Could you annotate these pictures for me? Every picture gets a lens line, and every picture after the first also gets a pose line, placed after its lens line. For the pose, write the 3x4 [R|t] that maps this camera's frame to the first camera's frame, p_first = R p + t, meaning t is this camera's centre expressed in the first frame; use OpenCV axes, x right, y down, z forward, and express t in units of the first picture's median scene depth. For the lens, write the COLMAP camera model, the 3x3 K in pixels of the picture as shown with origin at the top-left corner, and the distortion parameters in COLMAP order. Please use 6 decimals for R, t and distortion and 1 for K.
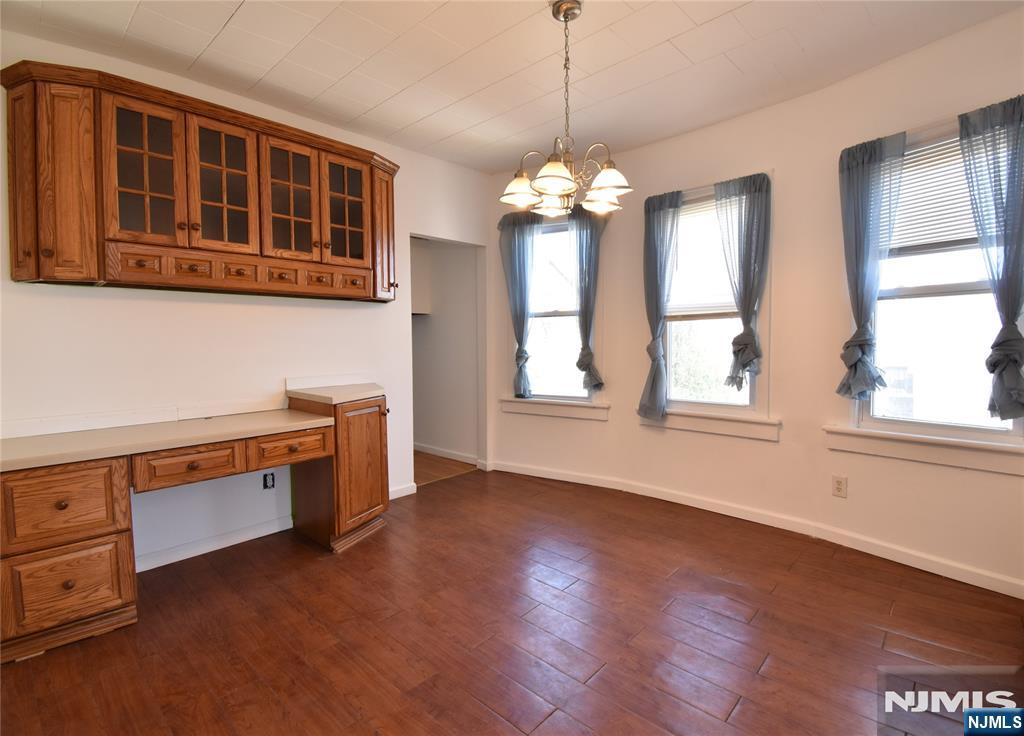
lens RADIAL K [[473.2, 0, 513.7], [0, 473.2, 366.2], [0, 0, 1]] dist [-0.013920, -0.006804]
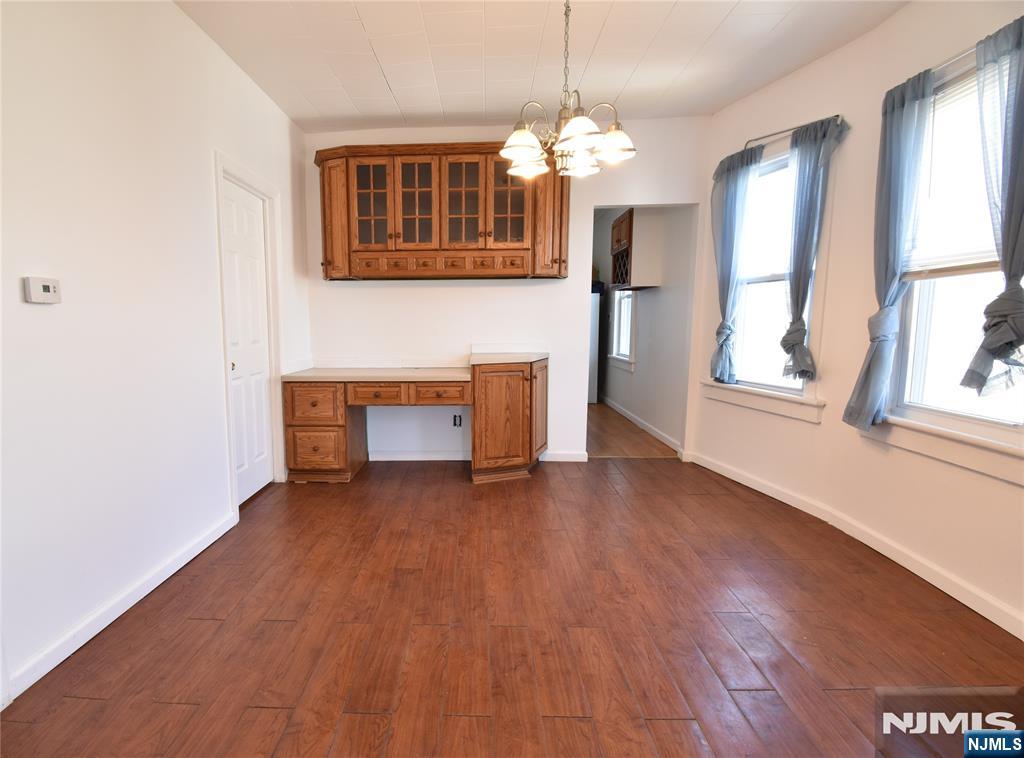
lens RADIAL K [[485.3, 0, 466.0], [0, 485.3, 376.6], [0, 0, 1]] dist [-0.002159, -0.001083]
pose [[0.646333, 0.088561, -0.757899, 0.564135], [-0.042511, 0.995879, 0.080116, 0.010076], [0.761871, -0.019563, 0.647434, 0.151986]]
